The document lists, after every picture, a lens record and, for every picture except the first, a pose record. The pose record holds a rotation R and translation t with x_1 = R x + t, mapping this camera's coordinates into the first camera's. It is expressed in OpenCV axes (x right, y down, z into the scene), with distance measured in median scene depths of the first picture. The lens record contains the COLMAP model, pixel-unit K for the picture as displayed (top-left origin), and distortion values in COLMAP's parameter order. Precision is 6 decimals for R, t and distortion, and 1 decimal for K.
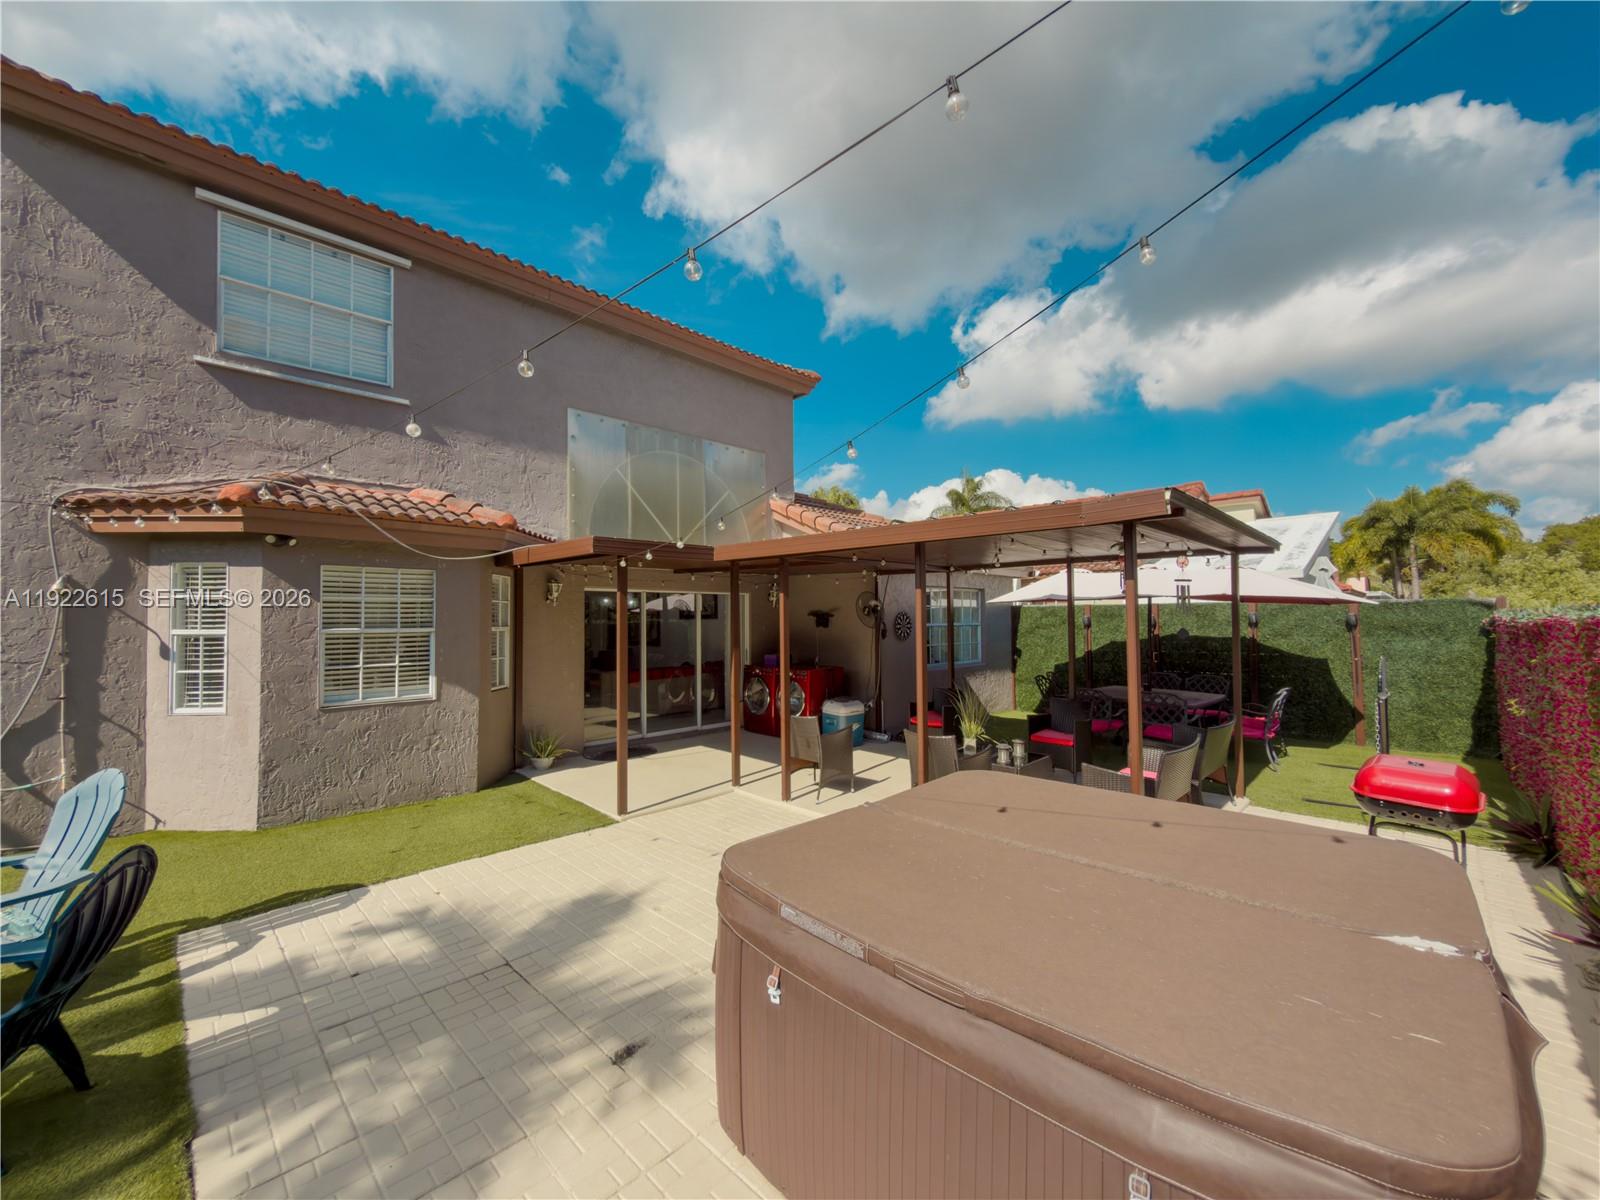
lens RADIAL K [[633.3, 0, 801.4], [0, 633.3, 604.7], [0, 0, 1]] dist [-0.001325, 0.000494]
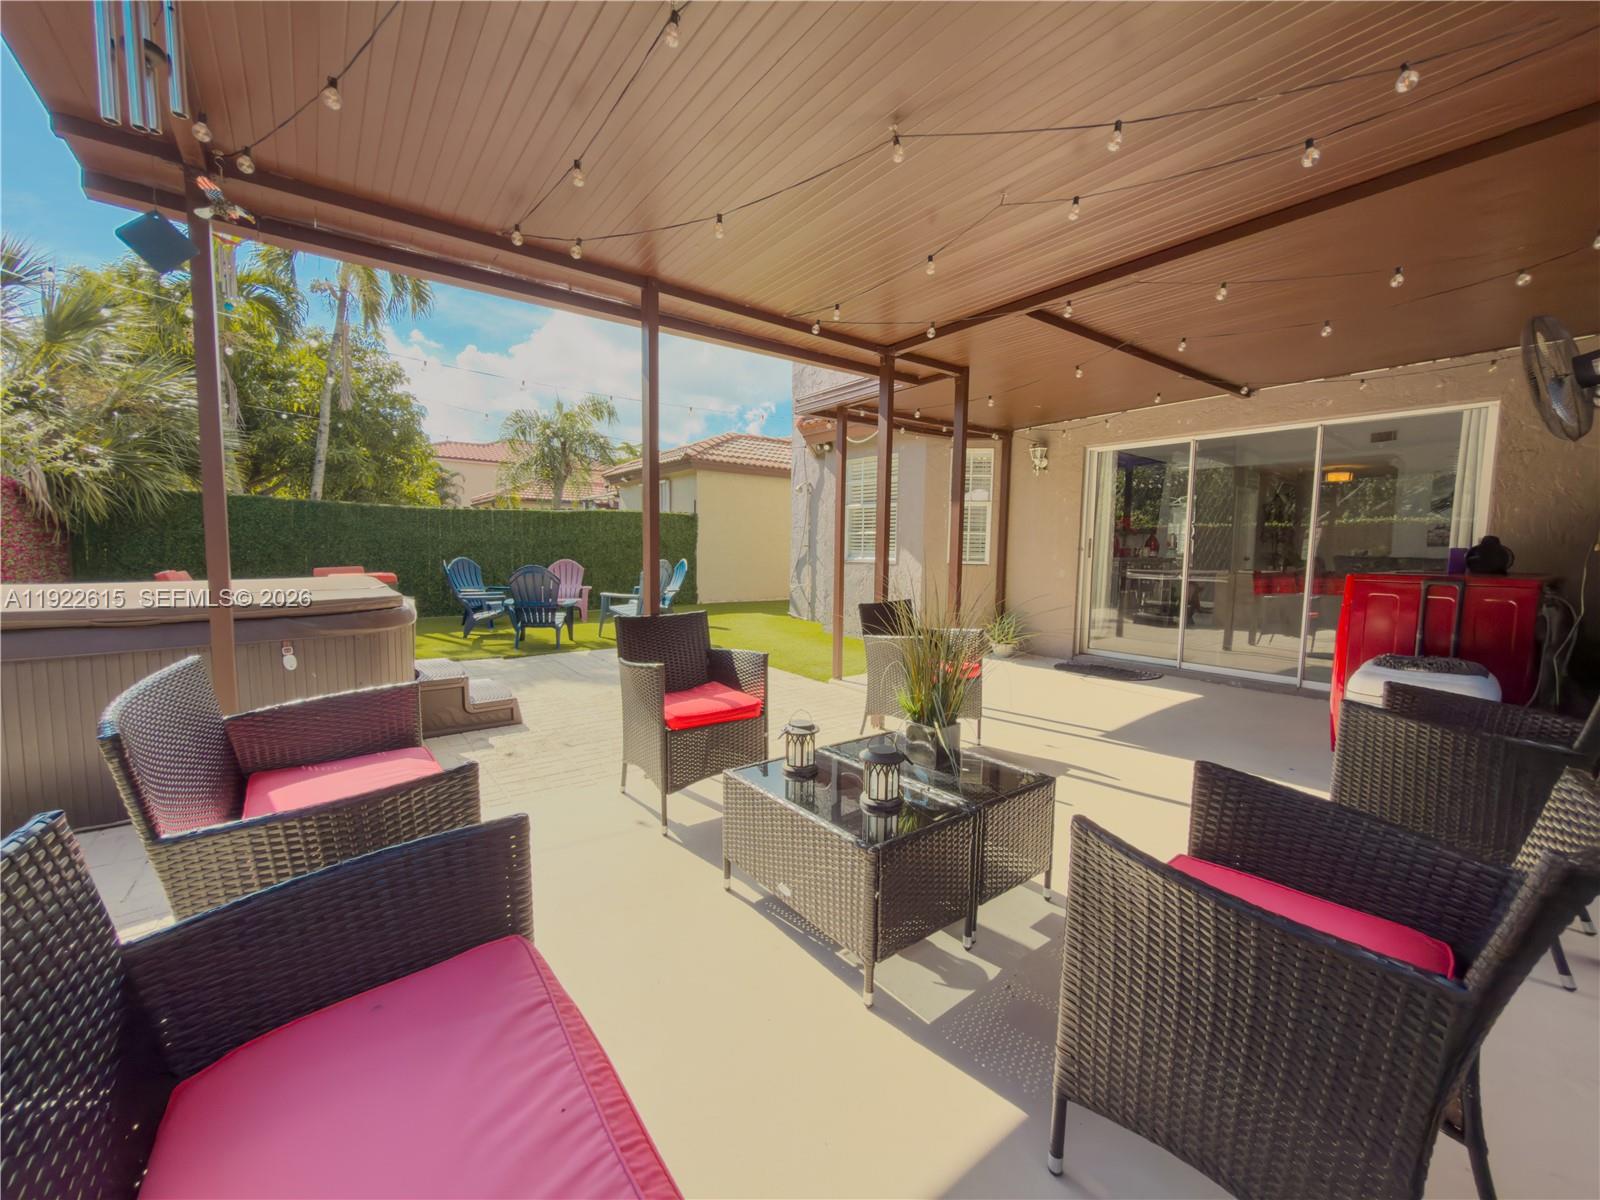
lens RADIAL K [[633.3, 0, 800.8], [0, 633.3, 601.7], [0, 0, 1]] dist [-0.001325, 0.000494]
pose [[-0.142808, 0.089580, -0.985688, 0.613503], [0.012769, 0.995980, 0.088666, 0.113548], [0.989668, 0.000076, -0.143377, 0.986330]]
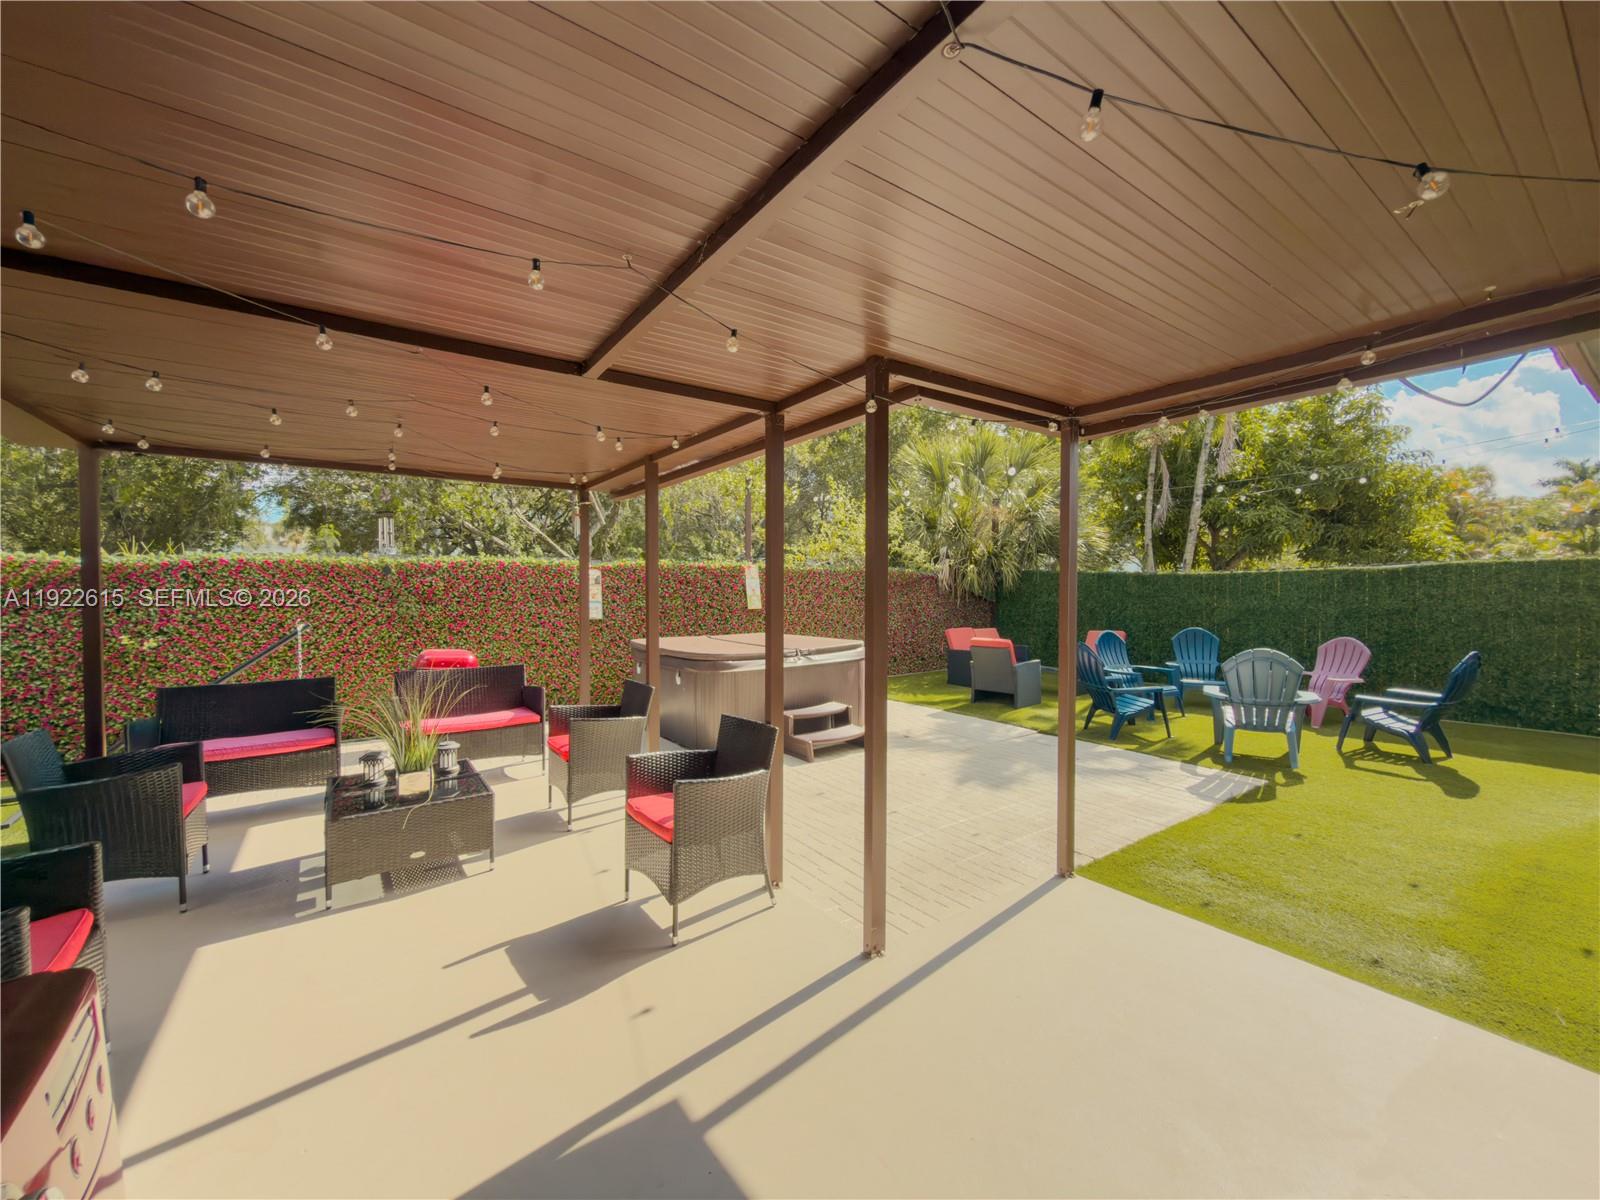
lens RADIAL K [[633.3, 0, 801.2], [0, 633.3, 596.4], [0, 0, 1]] dist [-0.001325, 0.000494]
pose [[-0.985026, 0.002629, 0.172384, -0.126639], [0.001592, 0.999980, -0.006155, 0.072684], [-0.172397, -0.005789, -0.985011, 1.461936]]
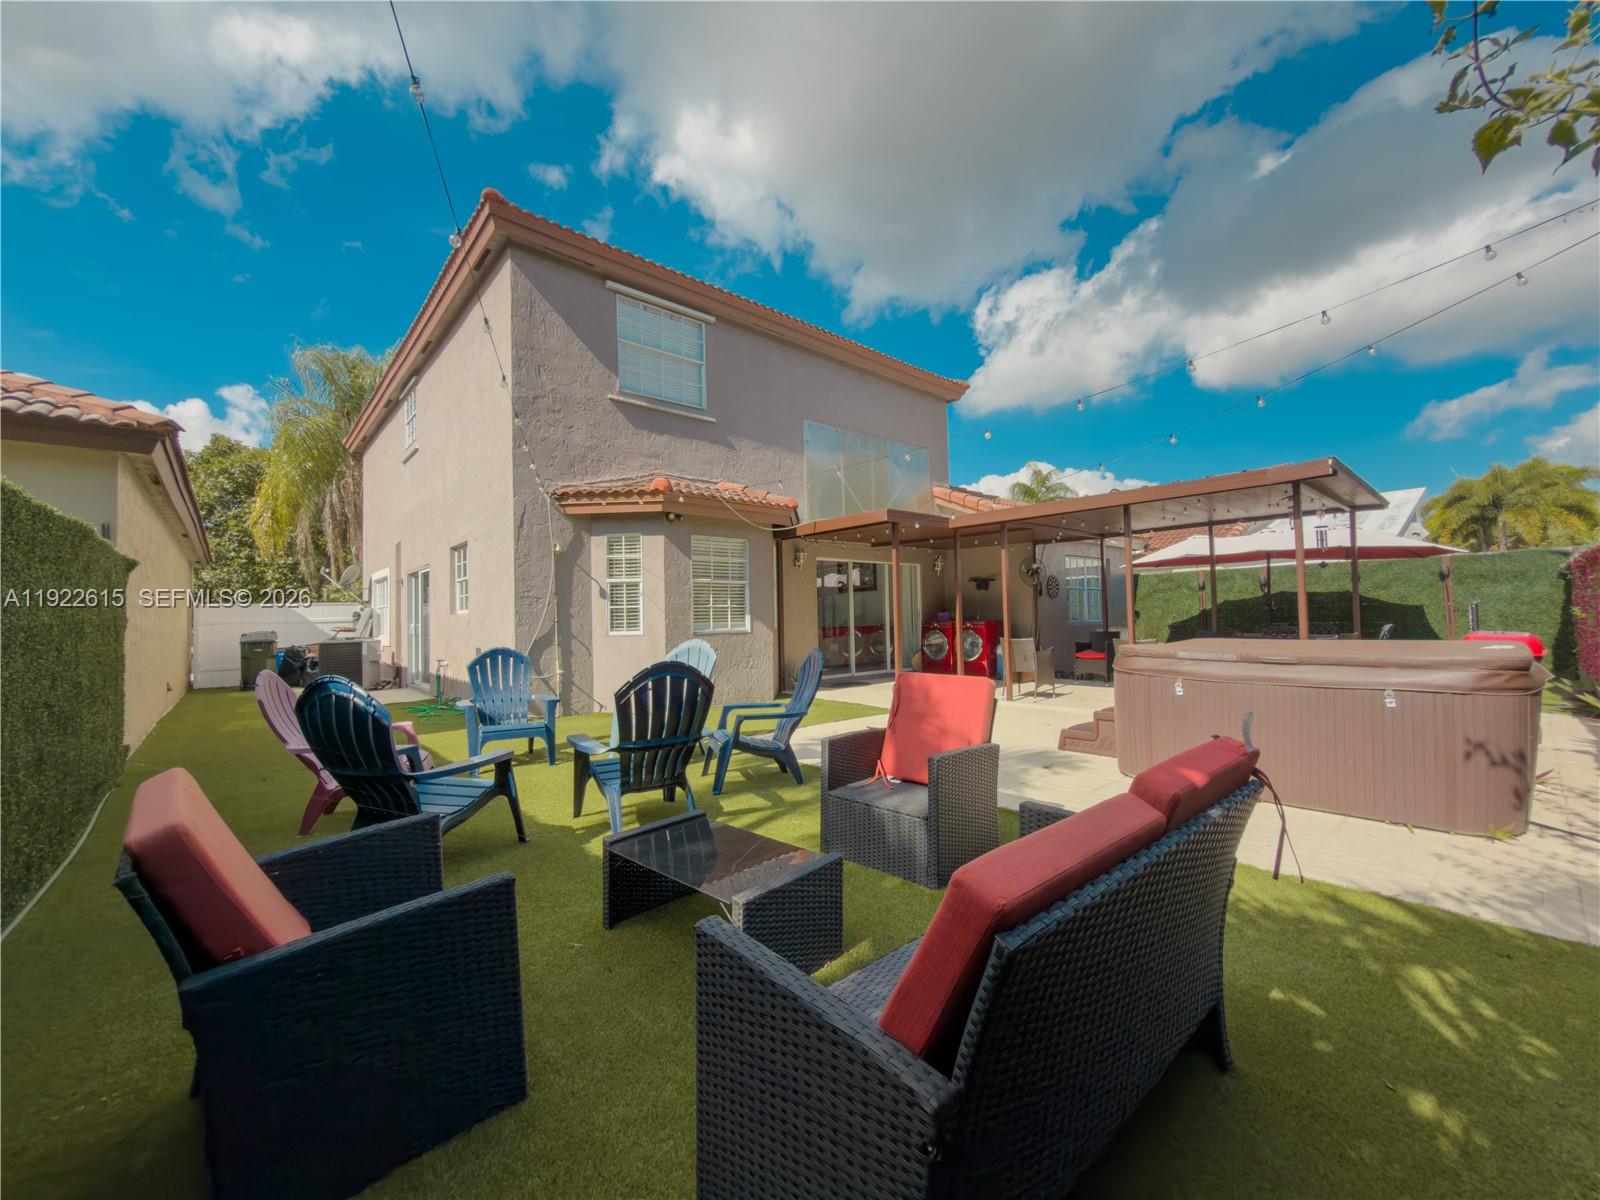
lens RADIAL K [[633.3, 0, 802.3], [0, 633.3, 604.9], [0, 0, 1]] dist [-0.001325, 0.000494]
pose [[0.997517, -0.017756, -0.068150, -0.364187], [0.017735, 0.999842, -0.000919, 0.092871], [0.068156, -0.000292, 0.997675, -0.385983]]
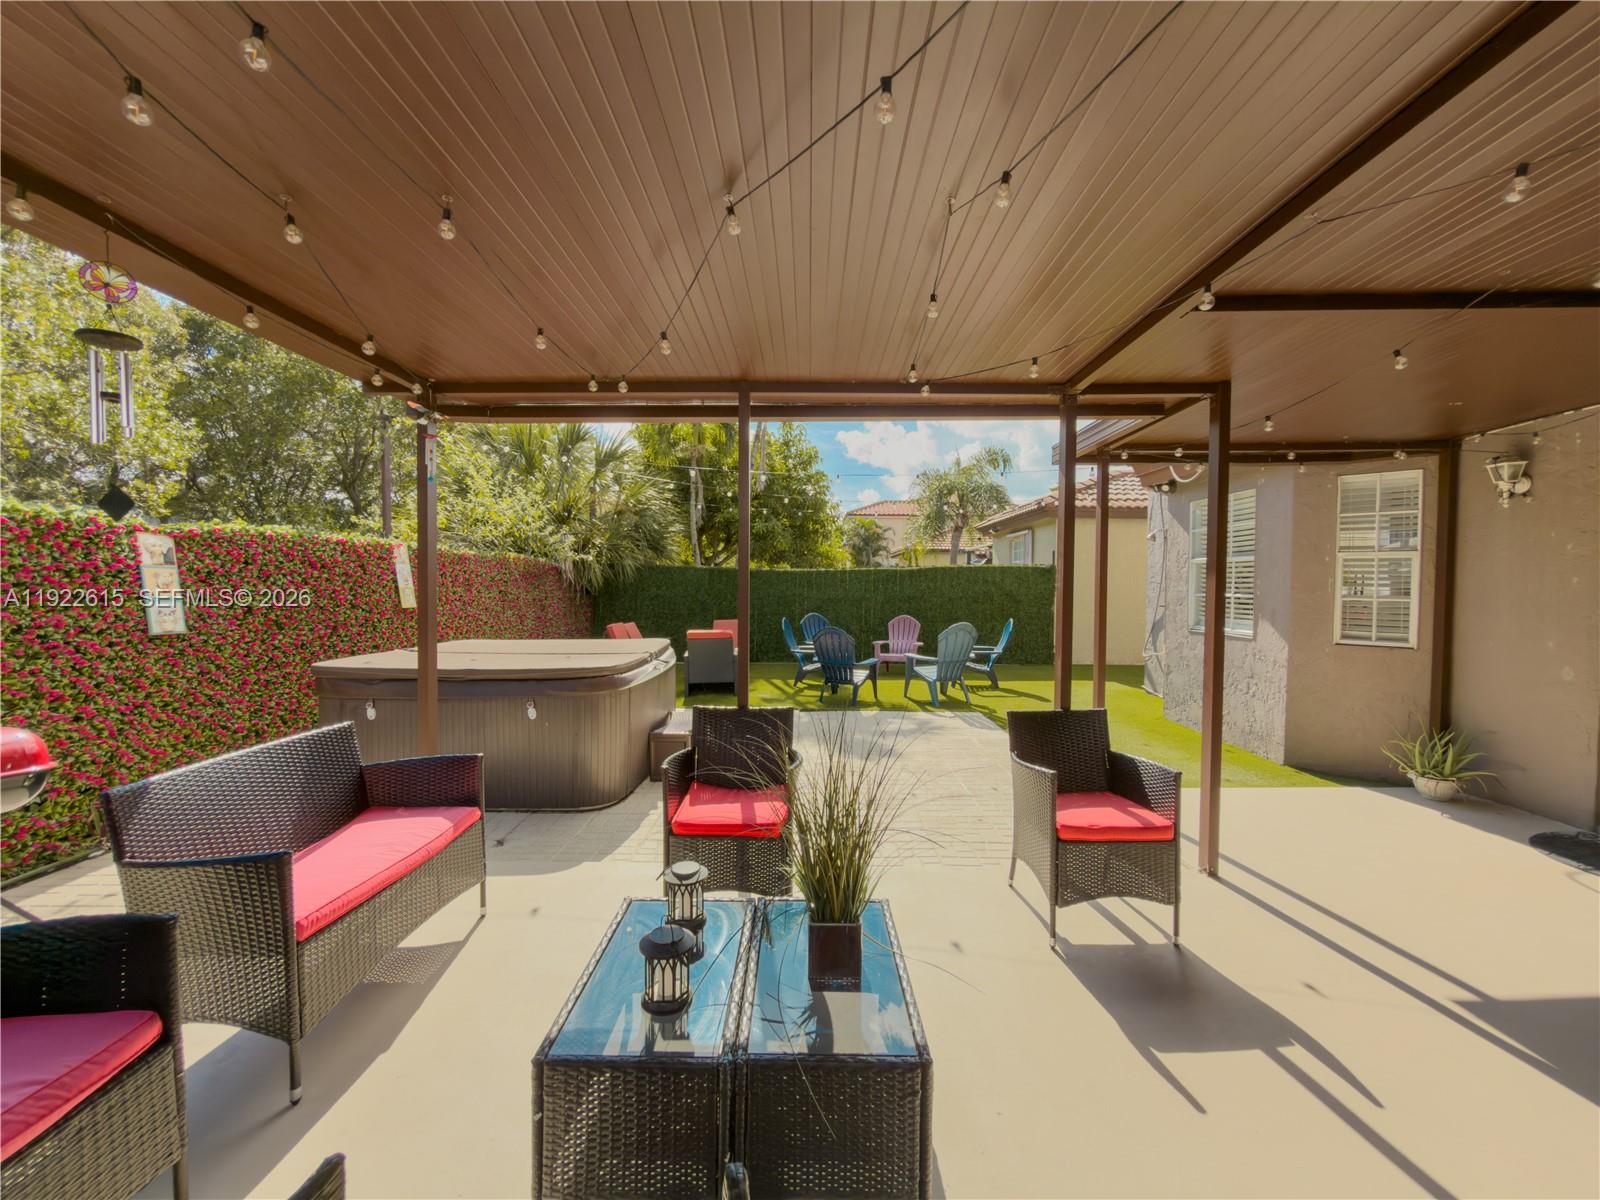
lens RADIAL K [[633.3, 0, 803.9], [0, 633.3, 603.6], [0, 0, 1]] dist [-0.001325, 0.000494]
pose [[-0.720365, 0.022291, -0.693237, 0.455293], [0.015689, 0.999751, 0.015844, 0.079070], [0.693418, 0.000537, -0.720536, 1.188445]]
